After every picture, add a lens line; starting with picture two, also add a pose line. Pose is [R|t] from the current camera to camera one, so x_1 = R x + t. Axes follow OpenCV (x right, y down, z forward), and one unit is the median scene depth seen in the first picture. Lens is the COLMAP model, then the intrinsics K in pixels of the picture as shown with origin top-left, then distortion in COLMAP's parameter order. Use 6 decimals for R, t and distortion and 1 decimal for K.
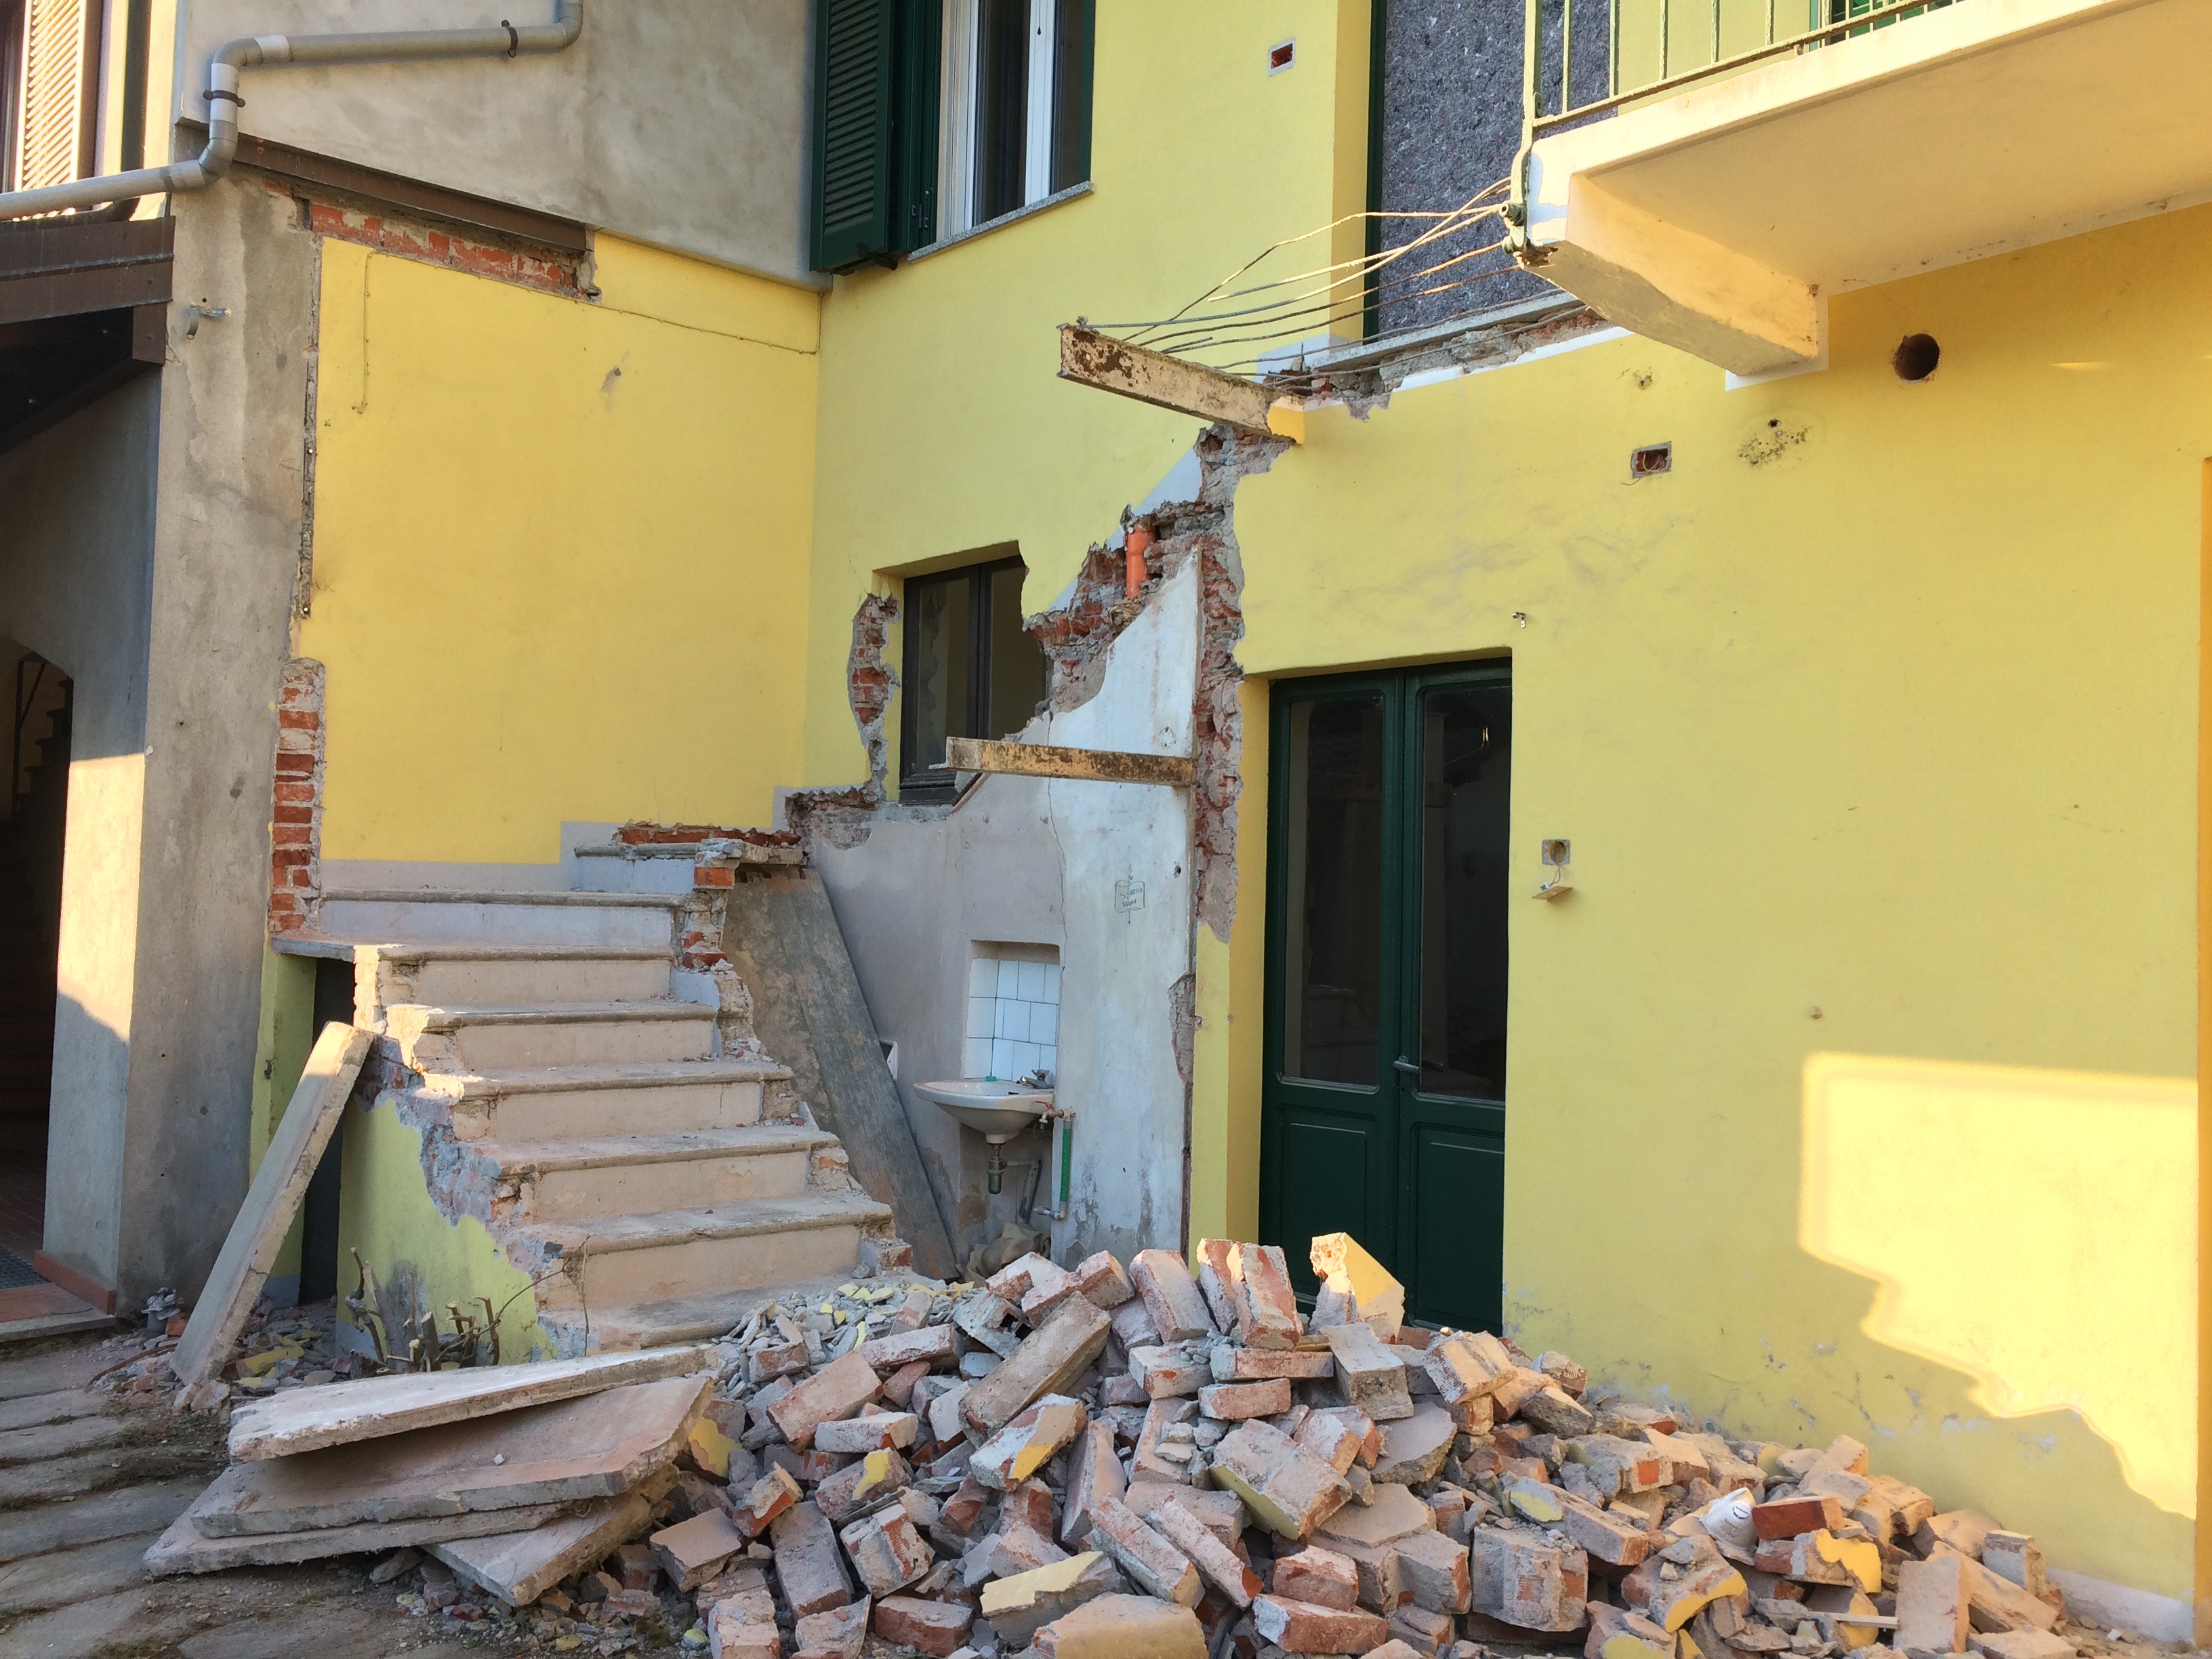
lens RADIAL K [[1837.0, 0, 1106.0], [0, 1837.0, 829.5], [0, 0, 1]] dist [0.059485, 0.000245]
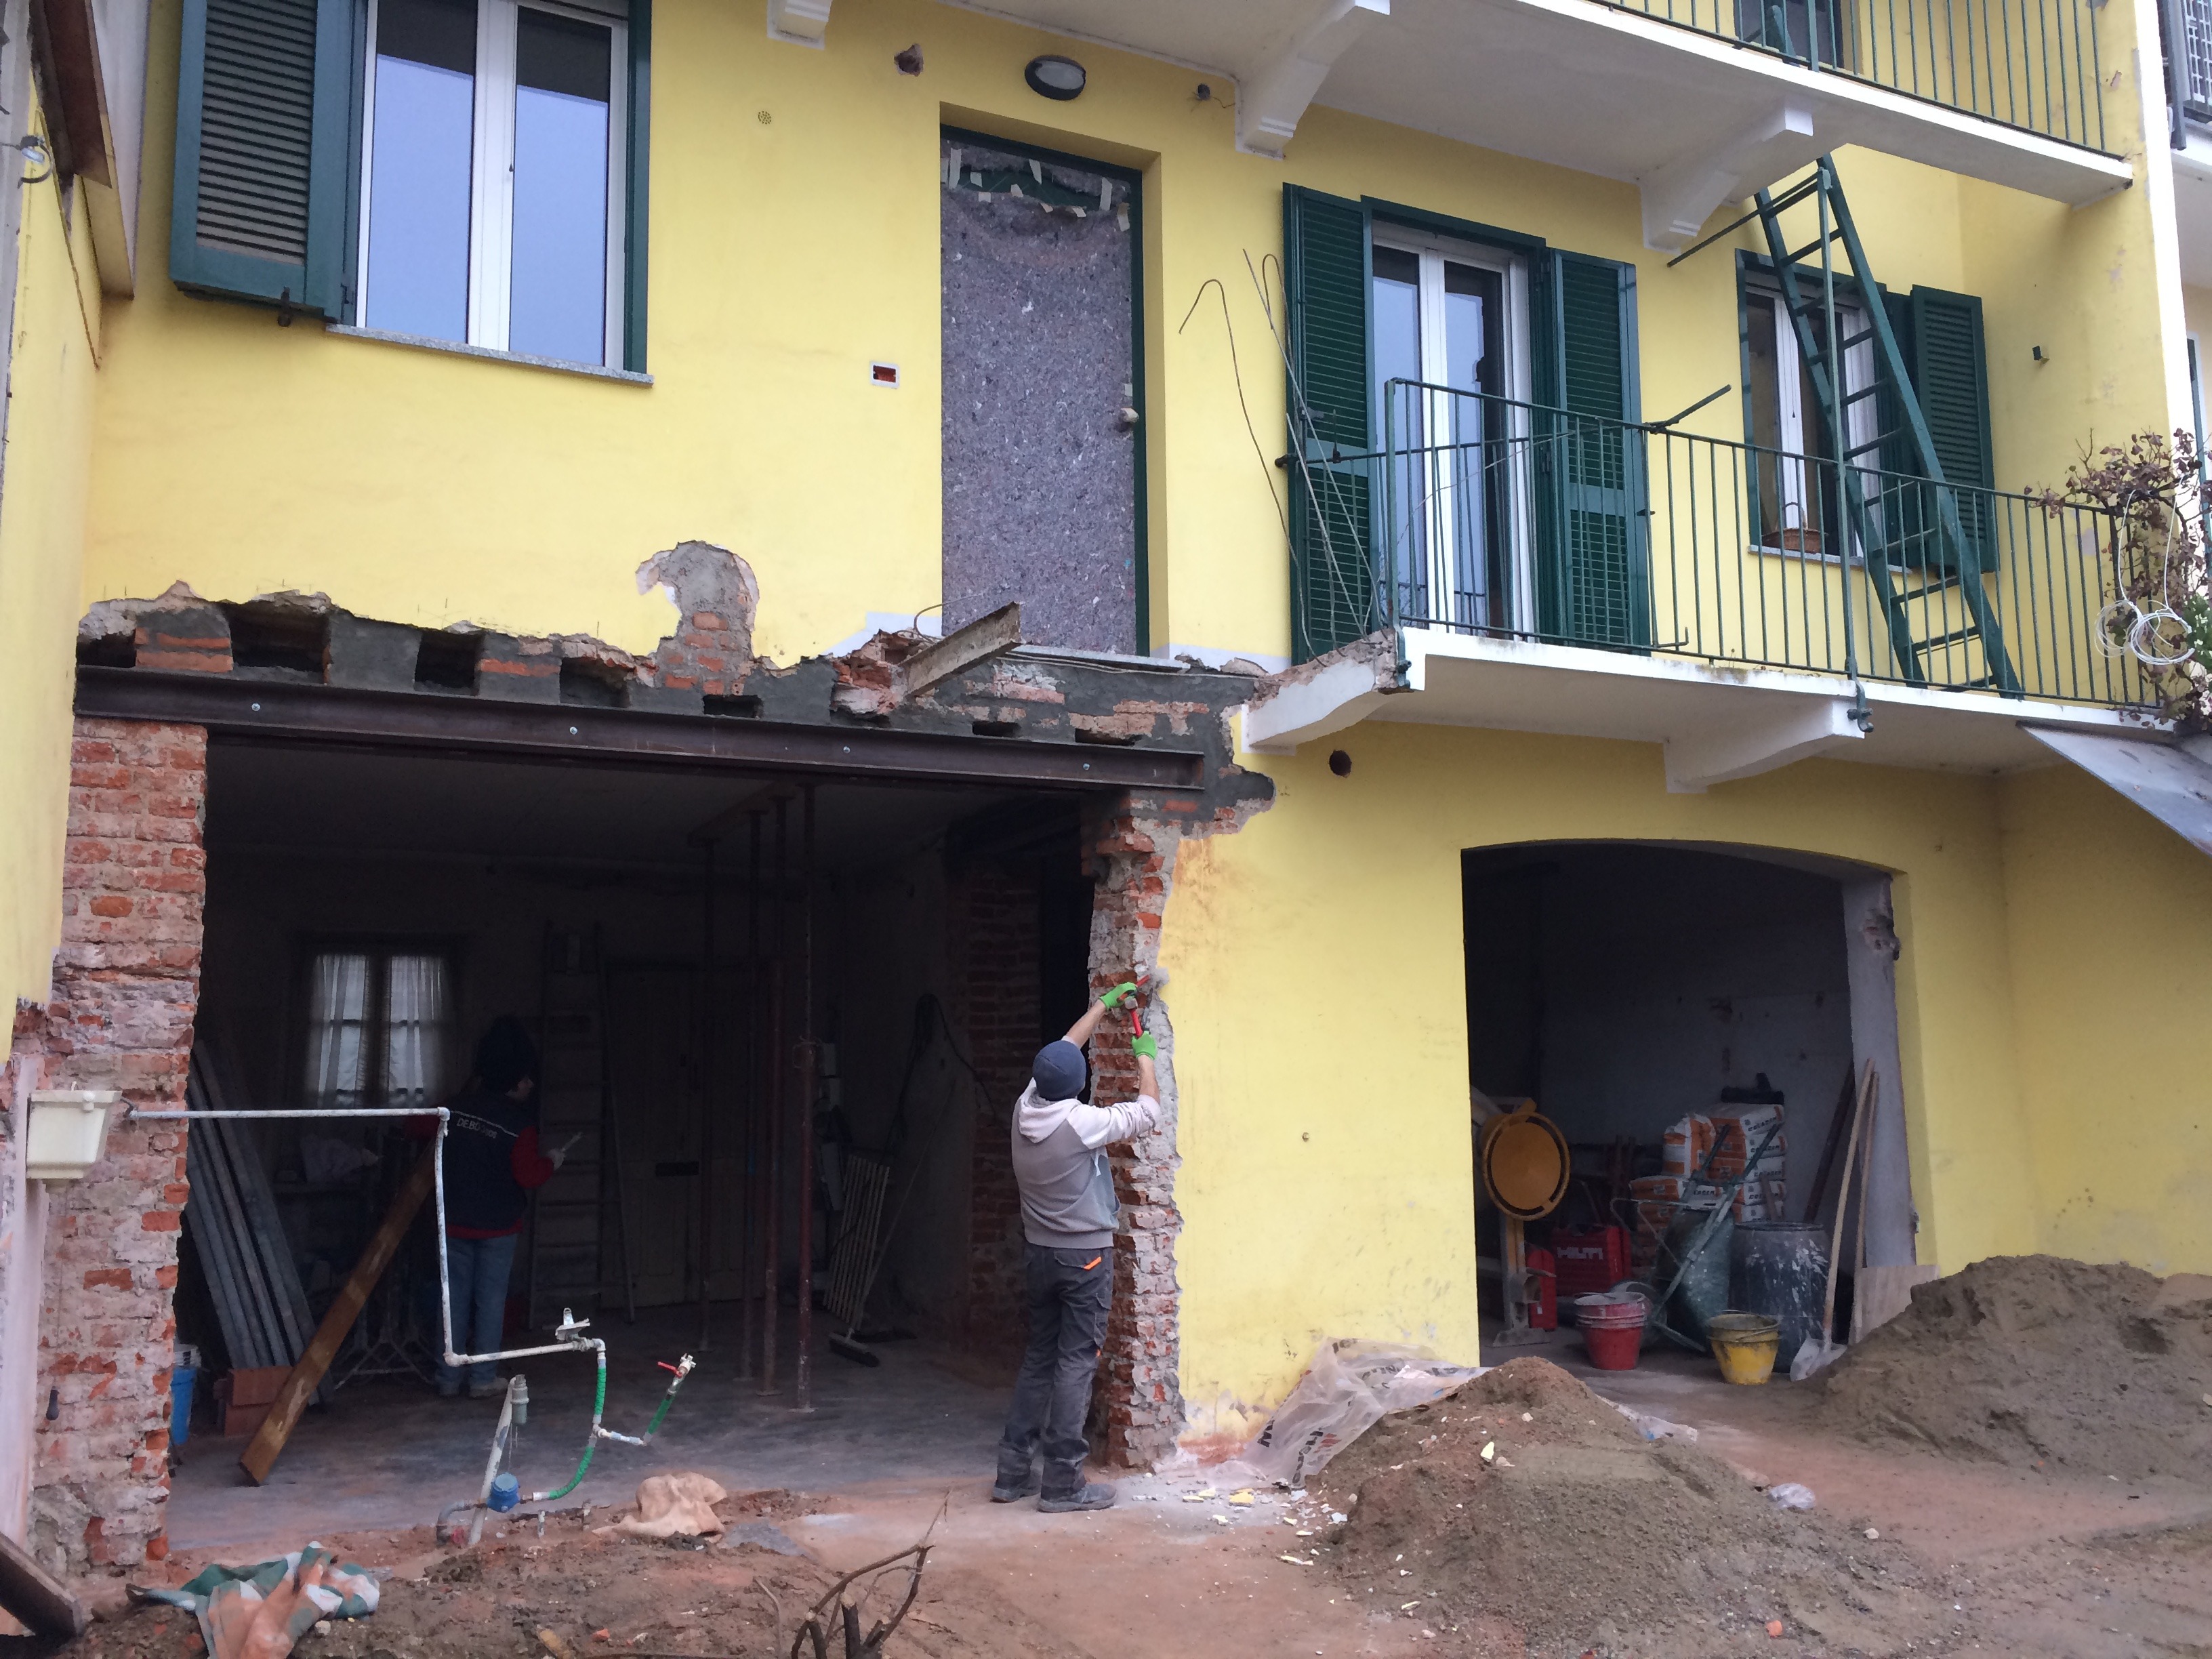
lens RADIAL K [[1837.0, 0, 1106.0], [0, 1837.0, 829.5], [0, 0, 1]] dist [0.059485, 0.000245]
pose [[0.287563, 0.096097, 0.952929, -0.906777], [-0.020219, 0.995341, -0.094272, -0.011483], [-0.957548, 0.007842, 0.288166, 0.481578]]
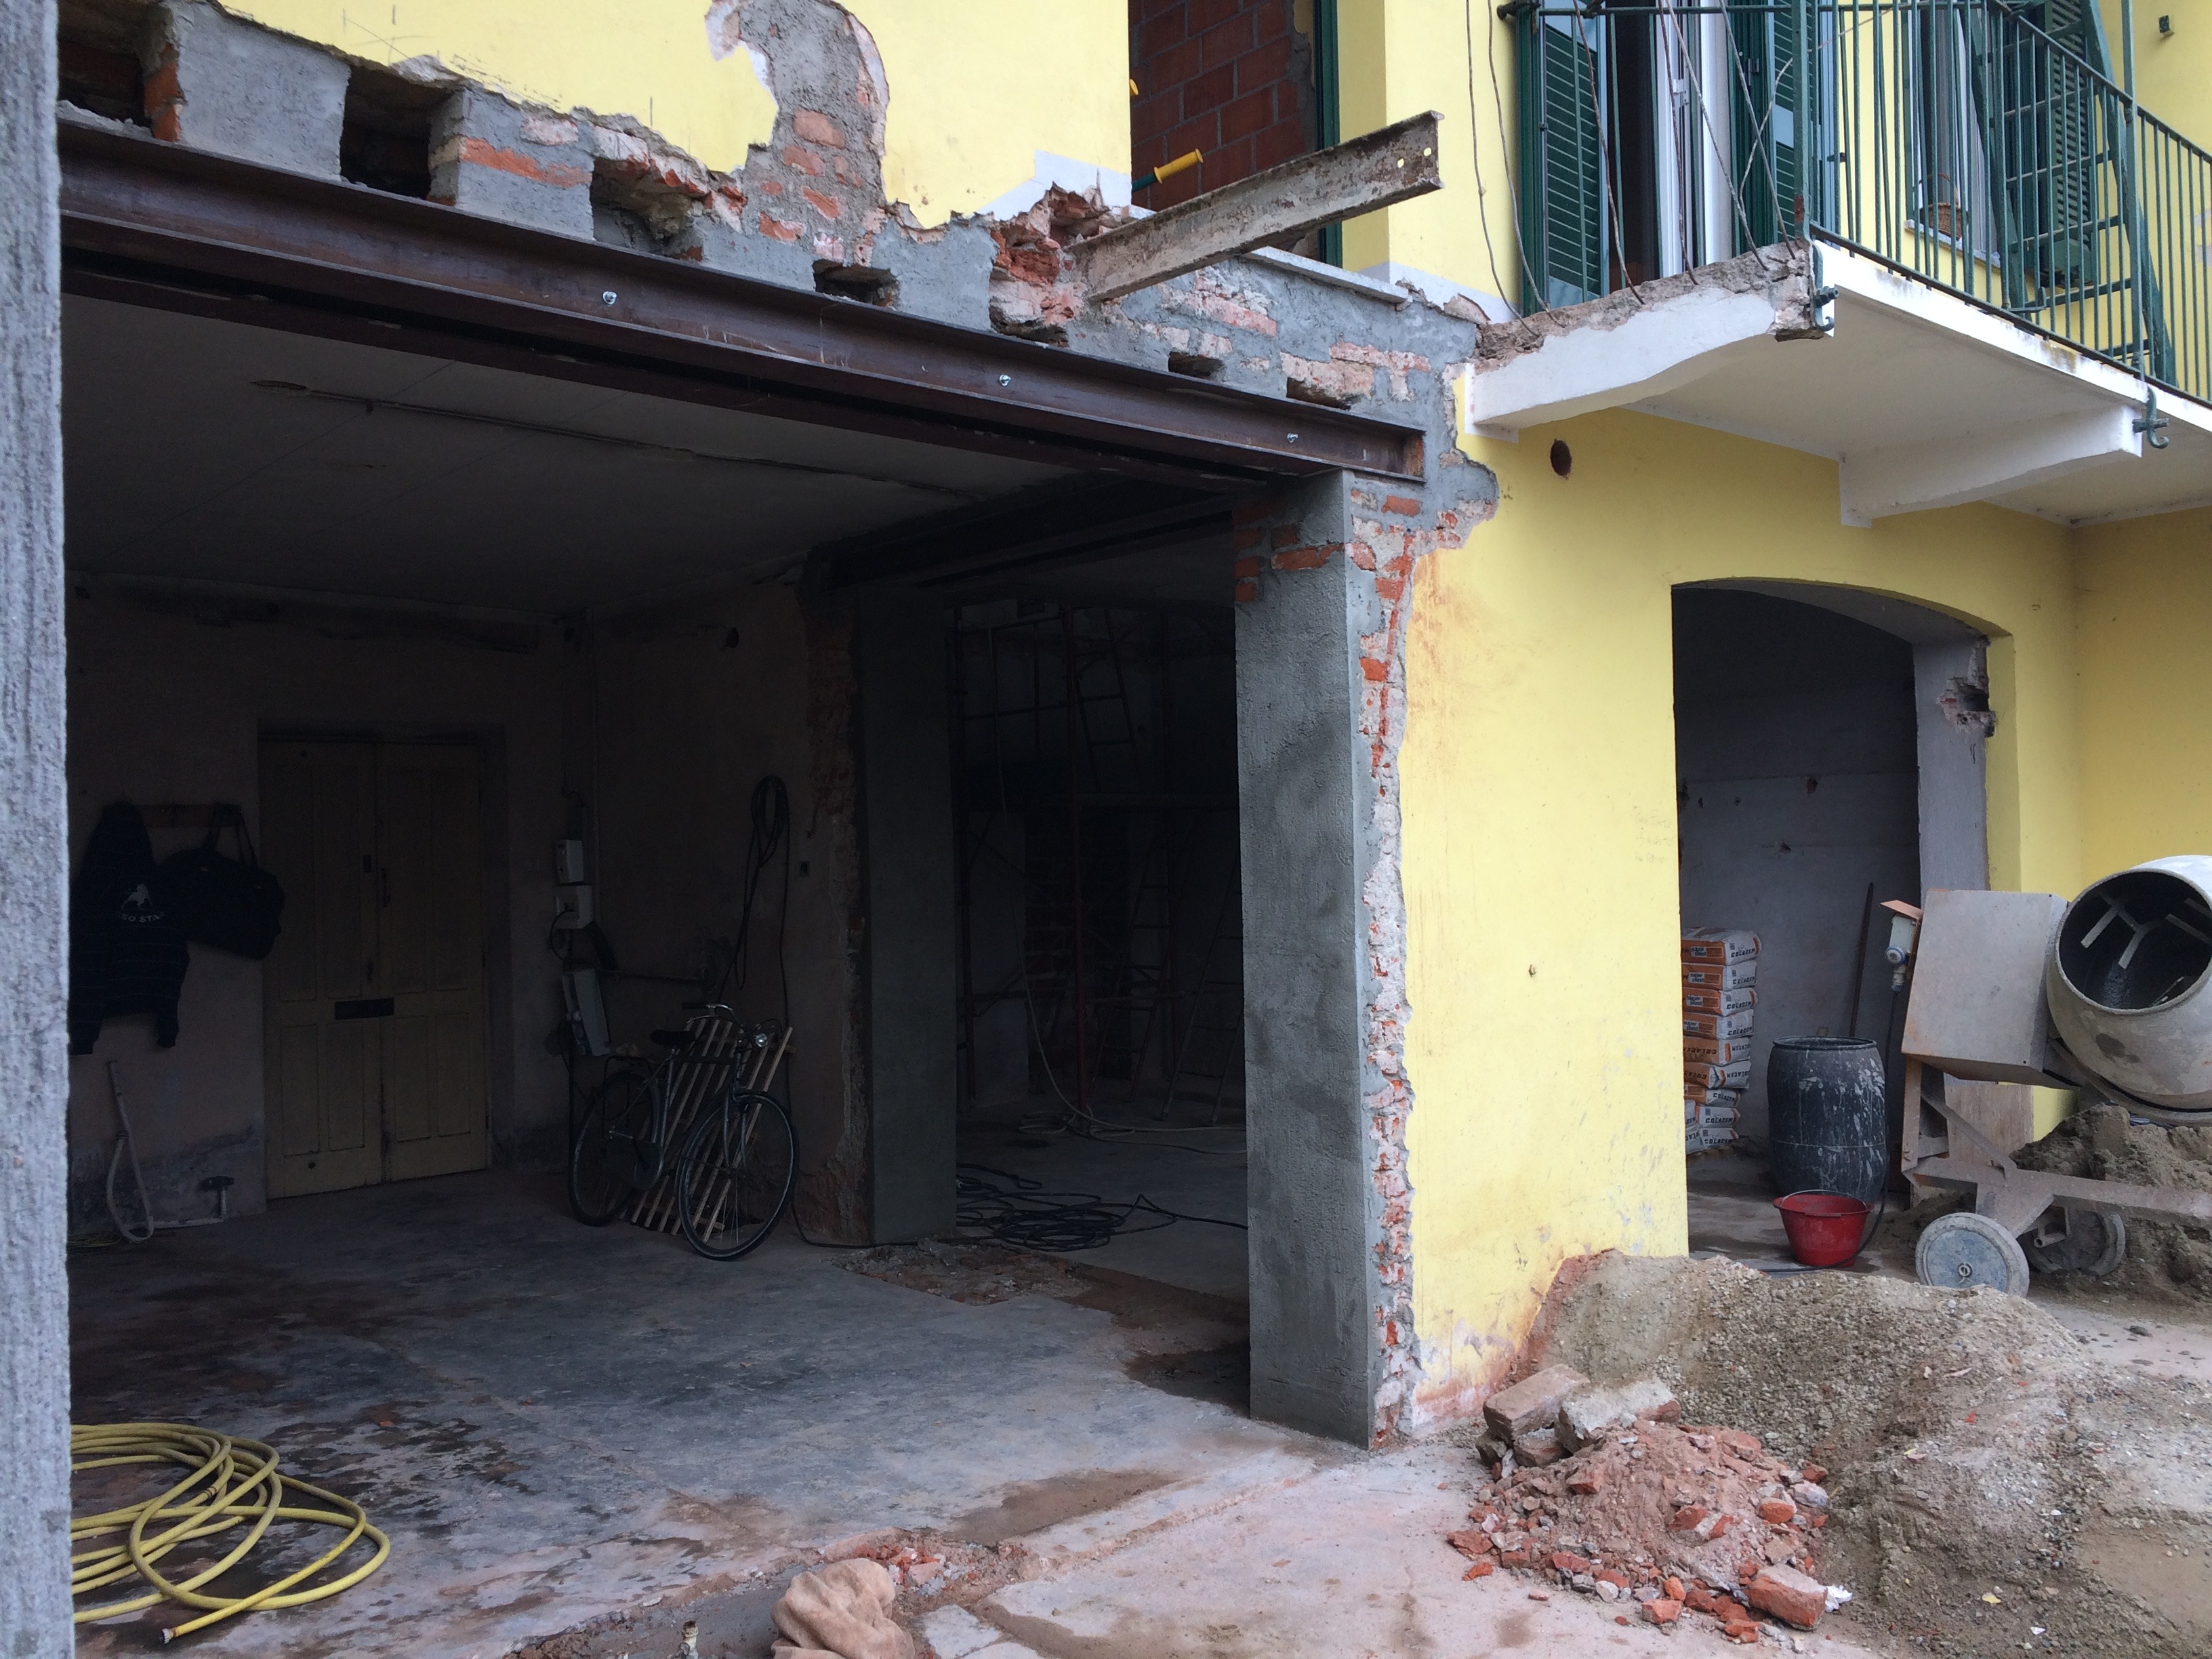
lens RADIAL K [[1856.8, 0, 1106.0], [0, 1856.8, 829.5], [0, 0, 1]] dist [0.092011, -0.111780]
pose [[0.012743, -0.015882, 0.999793, -0.607206], [-0.020413, 0.999661, 0.016140, -0.005599], [-0.999710, -0.020614, 0.012415, 0.885726]]
